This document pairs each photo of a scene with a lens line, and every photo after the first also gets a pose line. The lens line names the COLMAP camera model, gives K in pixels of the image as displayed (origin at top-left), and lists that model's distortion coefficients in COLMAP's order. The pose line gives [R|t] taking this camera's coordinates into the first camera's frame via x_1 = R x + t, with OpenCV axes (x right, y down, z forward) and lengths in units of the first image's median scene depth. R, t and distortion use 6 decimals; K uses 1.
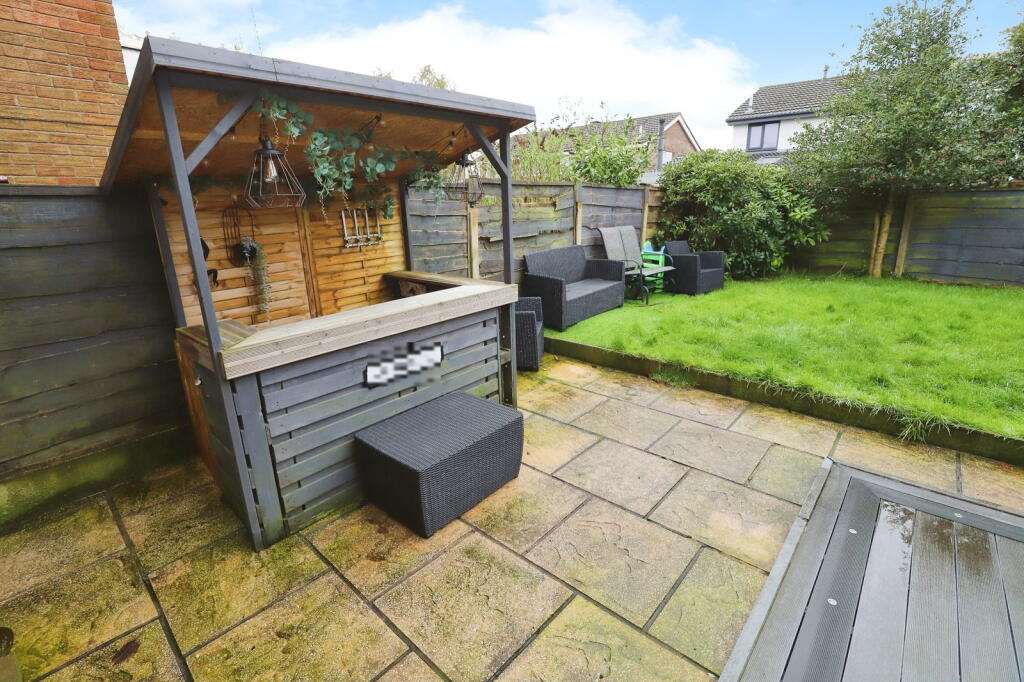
lens RADIAL K [[482.2, 0, 539.5], [0, 482.2, 340.6], [0, 0, 1]] dist [-0.000501, -0.000544]
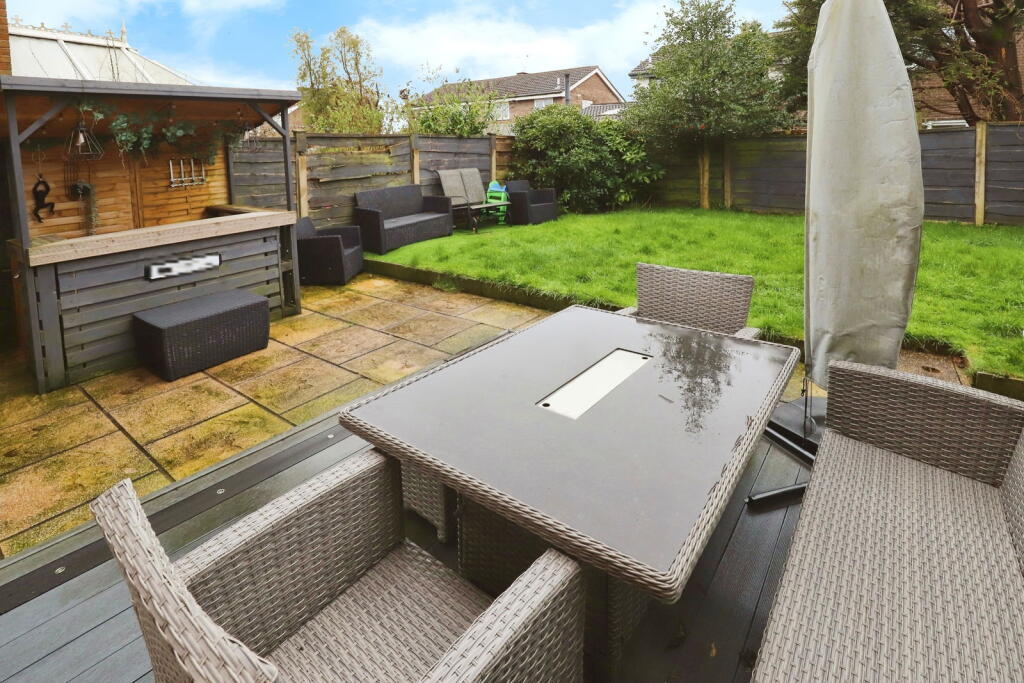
lens RADIAL K [[520.6, 0, 551.3], [0, 520.6, 184.6], [0, 0, 1]] dist [-0.003354, -0.000595]
pose [[0.995887, -0.013753, 0.089551, 0.466838], [0.031504, 0.979299, -0.199954, 0.109199], [-0.084948, 0.201953, 0.975704, -0.441905]]
